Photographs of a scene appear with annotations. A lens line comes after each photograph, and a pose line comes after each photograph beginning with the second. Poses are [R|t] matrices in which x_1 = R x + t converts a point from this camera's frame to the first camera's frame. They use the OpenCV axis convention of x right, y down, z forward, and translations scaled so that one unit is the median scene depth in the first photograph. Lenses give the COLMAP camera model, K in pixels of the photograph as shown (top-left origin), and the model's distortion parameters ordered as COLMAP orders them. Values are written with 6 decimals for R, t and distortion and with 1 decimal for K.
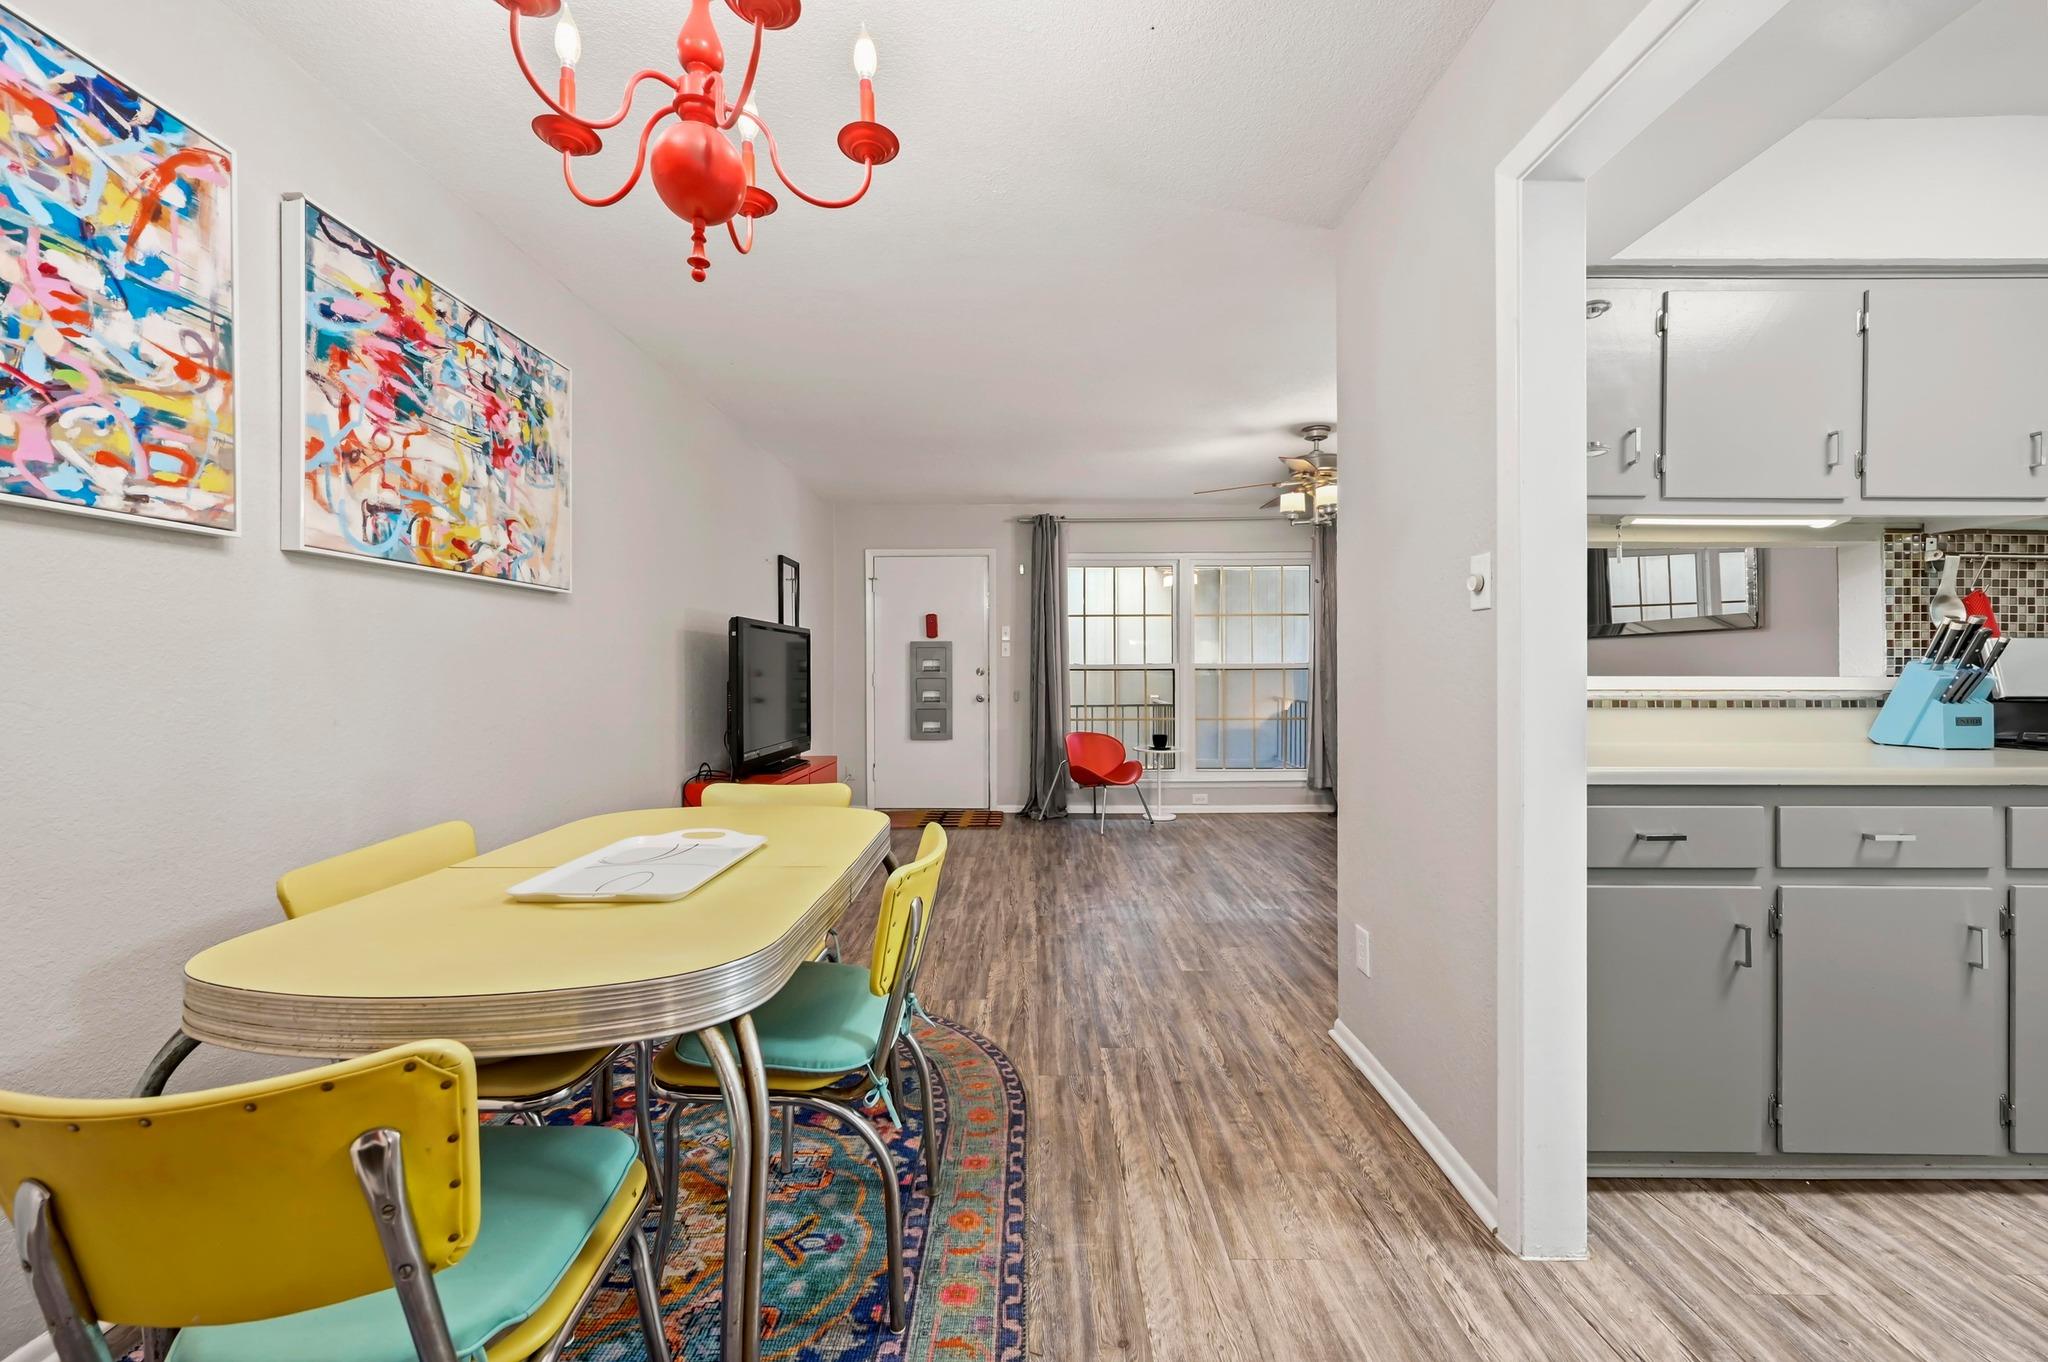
lens RADIAL K [[808.5, 0, 1029.6], [0, 808.5, 676.2], [0, 0, 1]] dist [-0.002760, 0.000548]
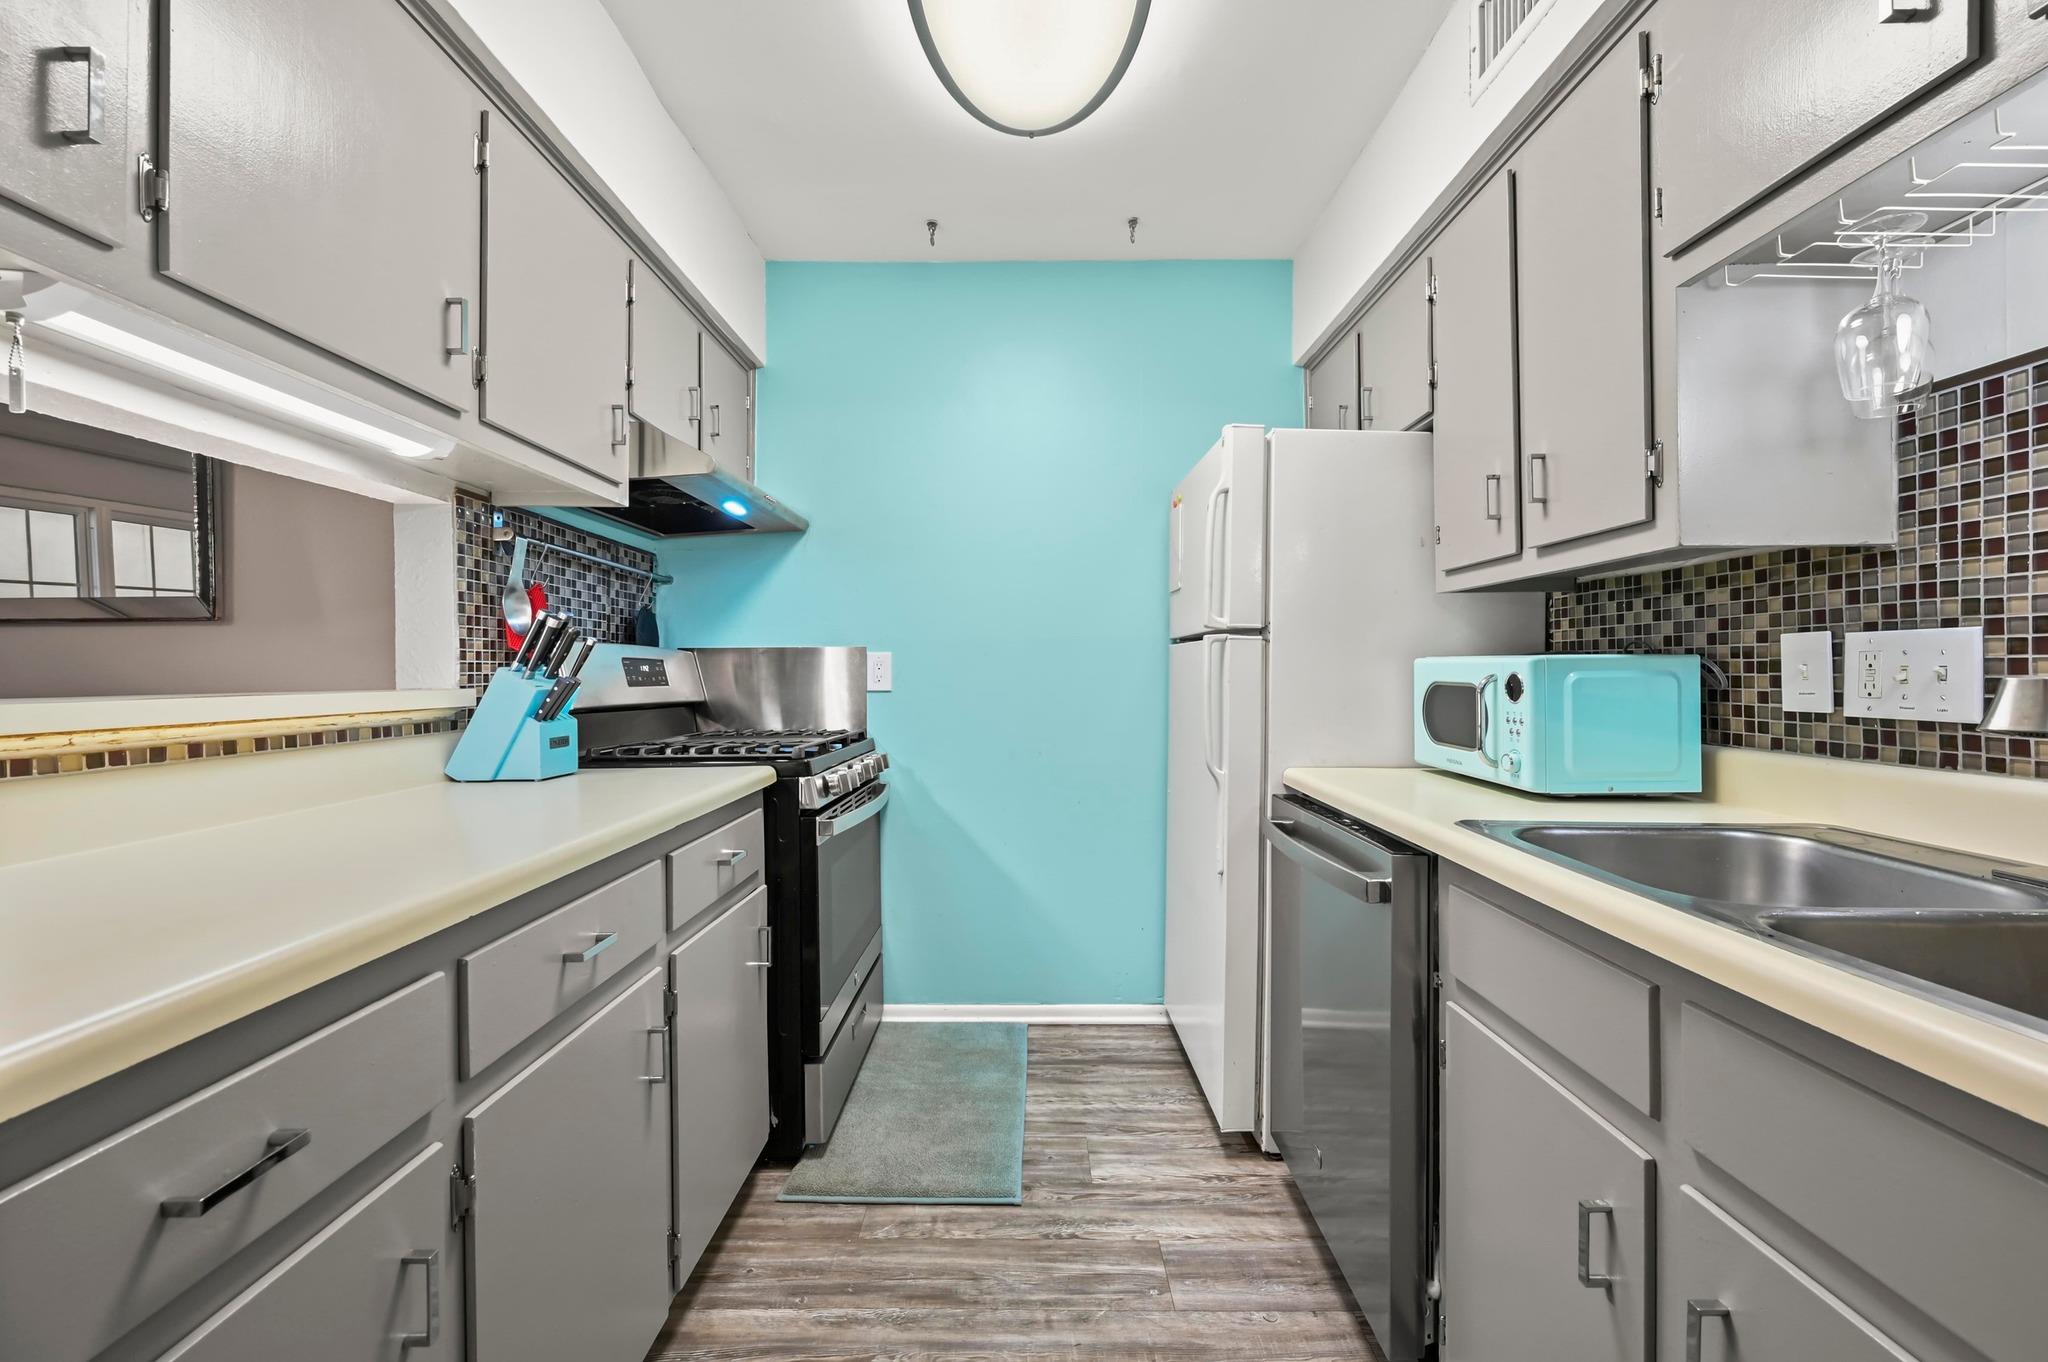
lens RADIAL K [[808.5, 0, 1025.0], [0, 808.5, 668.7], [0, 0, 1]] dist [-0.002760, 0.000548]
pose [[-0.006857, 0.002306, 0.999974, 0.340171], [0.013807, 0.999902, -0.002212, -0.009073], [-0.999881, 0.013791, -0.006888, 0.519541]]
